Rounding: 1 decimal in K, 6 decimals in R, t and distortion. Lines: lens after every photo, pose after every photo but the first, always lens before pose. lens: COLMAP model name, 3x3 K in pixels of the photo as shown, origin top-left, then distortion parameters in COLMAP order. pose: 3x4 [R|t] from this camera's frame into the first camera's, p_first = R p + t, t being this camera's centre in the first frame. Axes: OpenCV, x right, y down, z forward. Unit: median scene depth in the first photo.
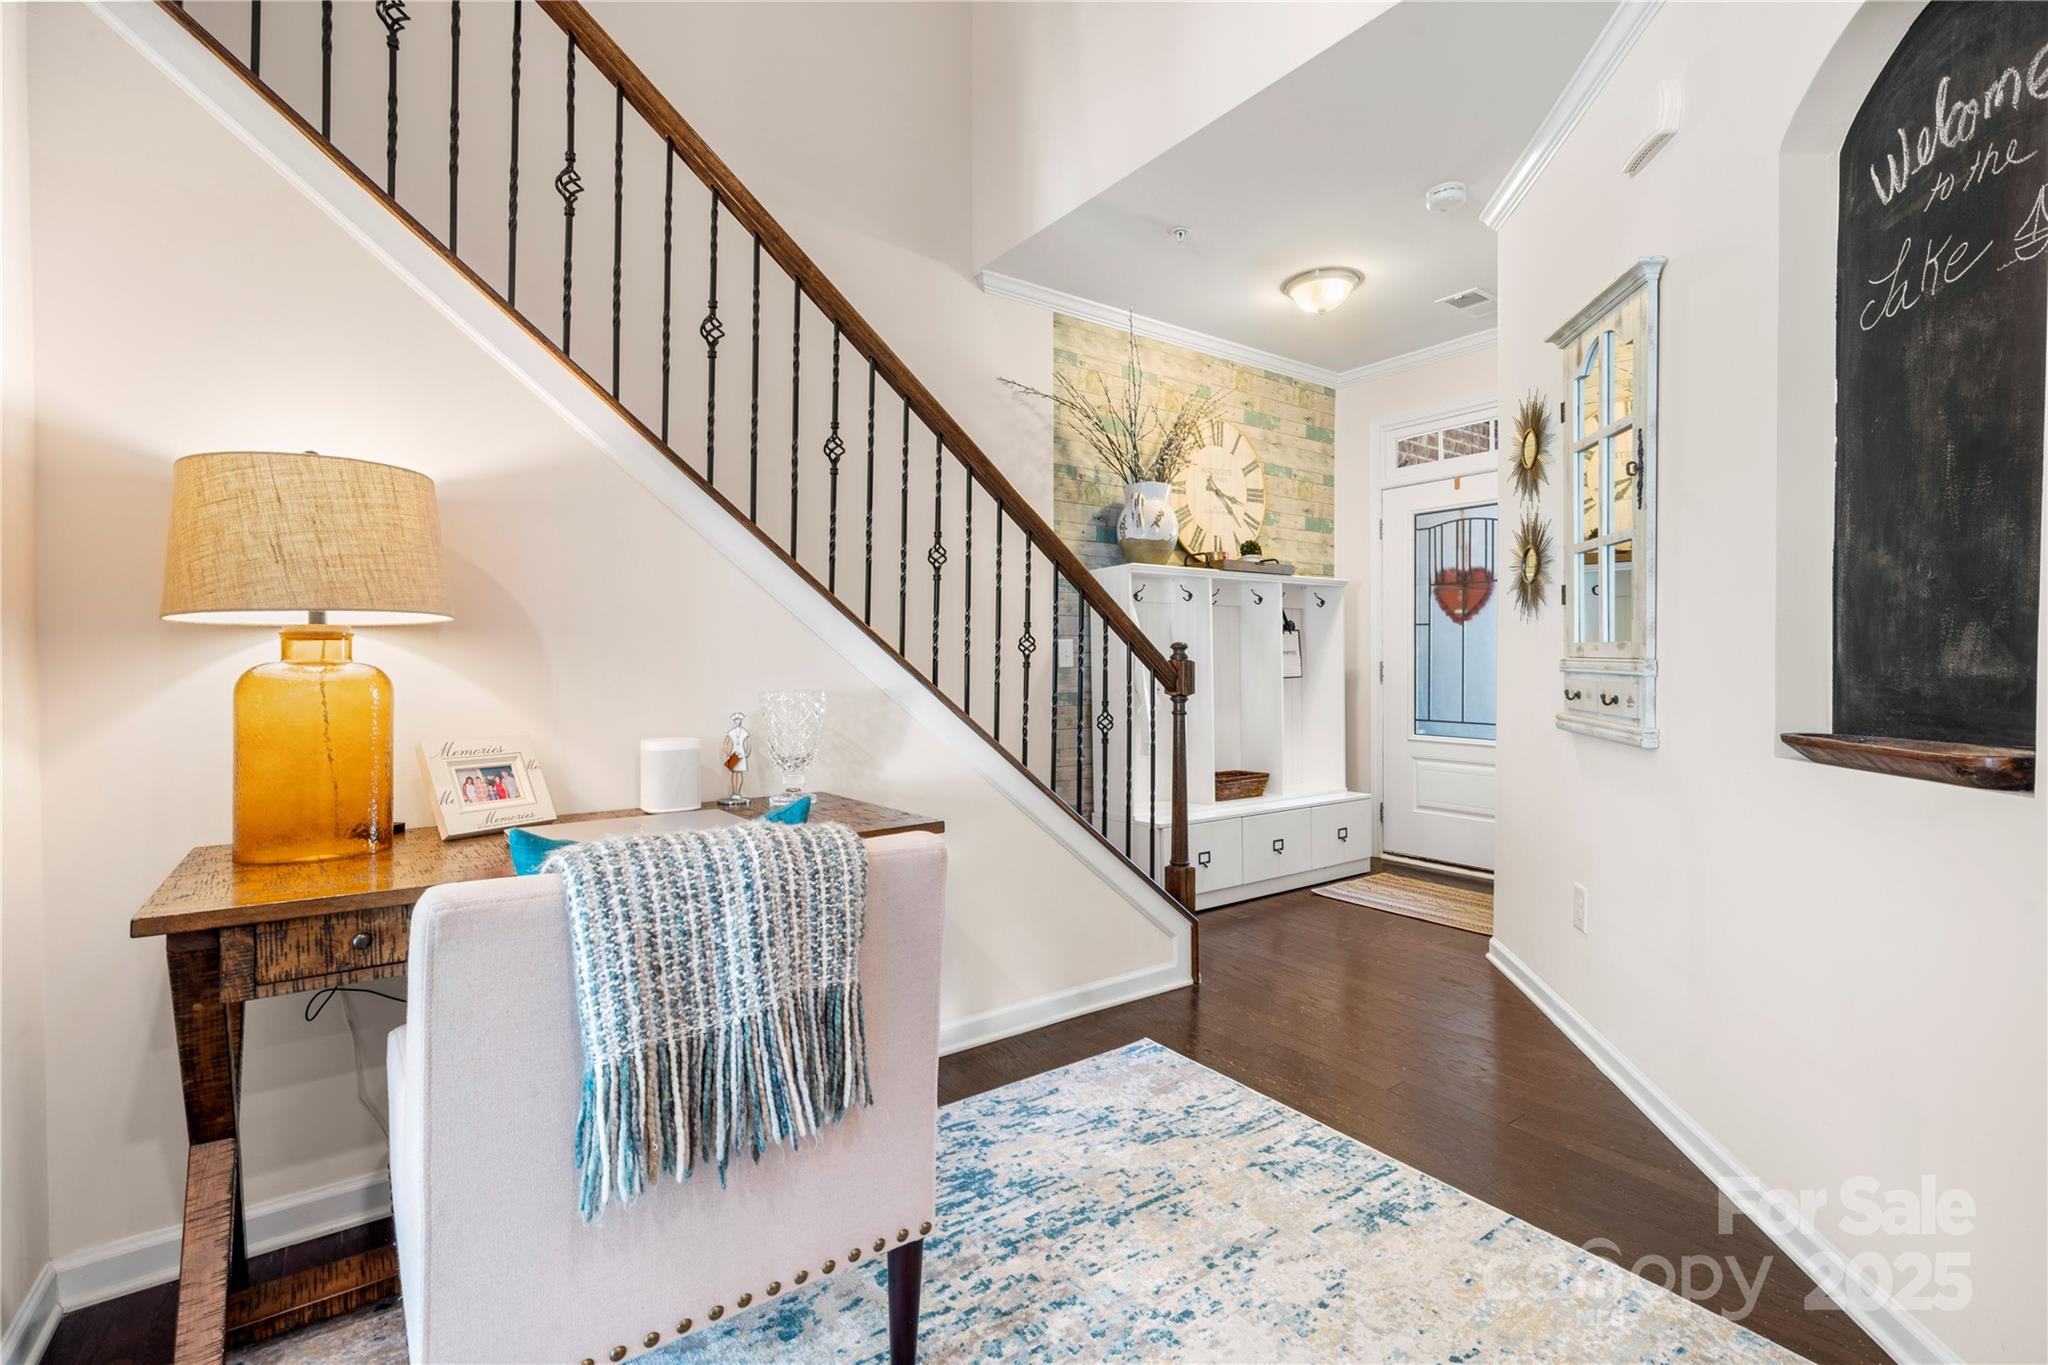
lens RADIAL K [[915.2, 0, 1026.5], [0, 915.2, 667.8], [0, 0, 1]] dist [0.011543, -0.000279]
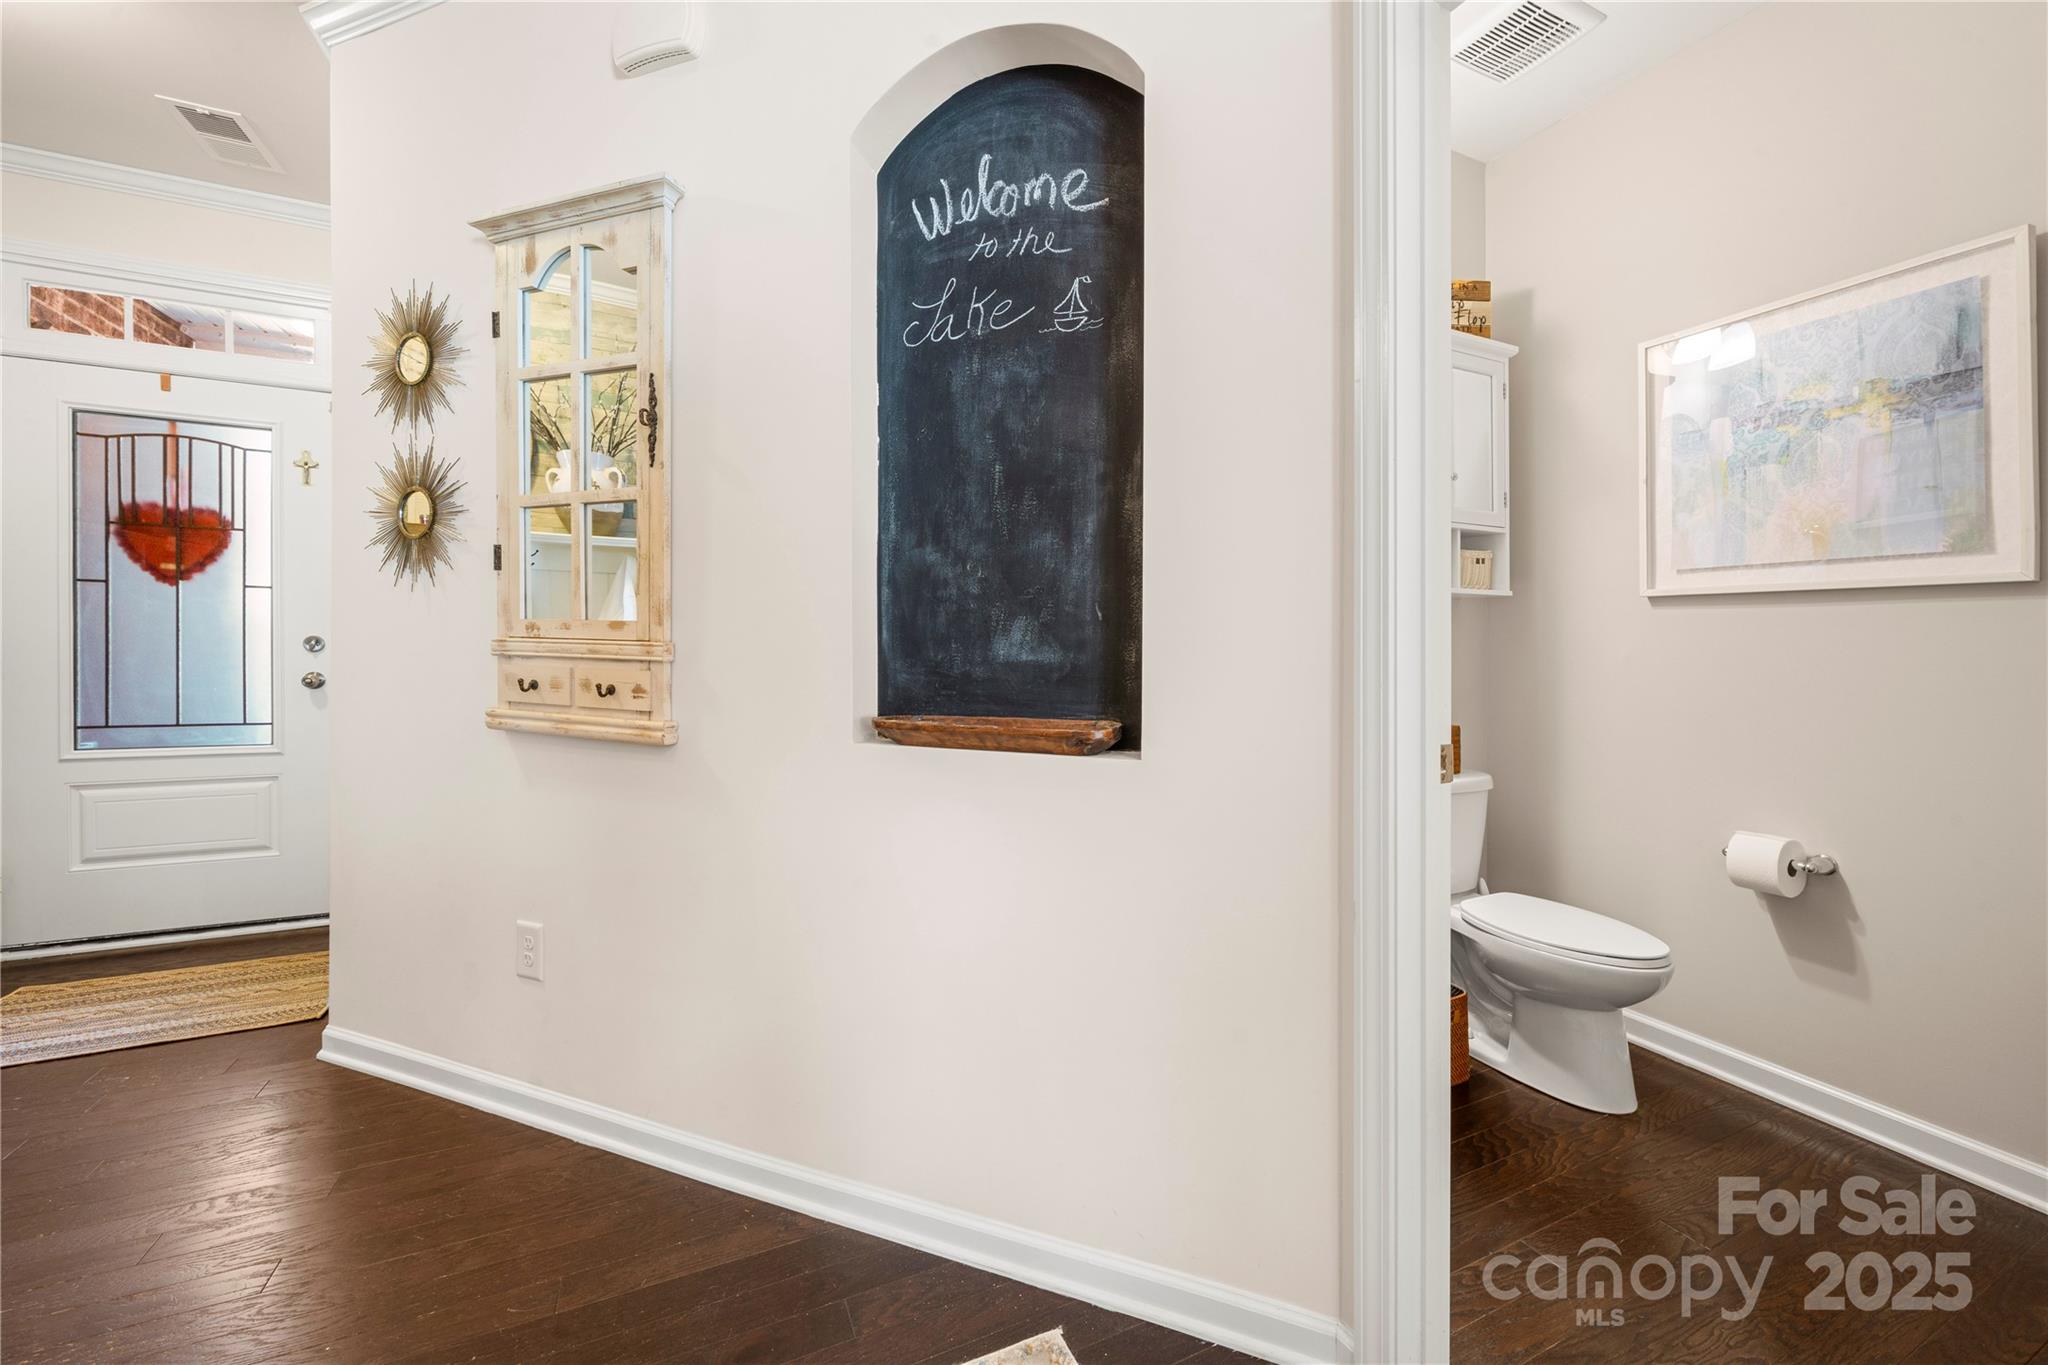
lens RADIAL K [[781.4, 0, 1025.0], [0, 781.4, 646.0], [0, 0, 1]] dist [-0.003565, -0.000239]
pose [[0.180227, -0.001807, 0.983623, 0.014617], [-0.003005, 0.999993, 0.002388, -0.009431], [-0.983620, -0.003387, 0.180221, 0.586594]]
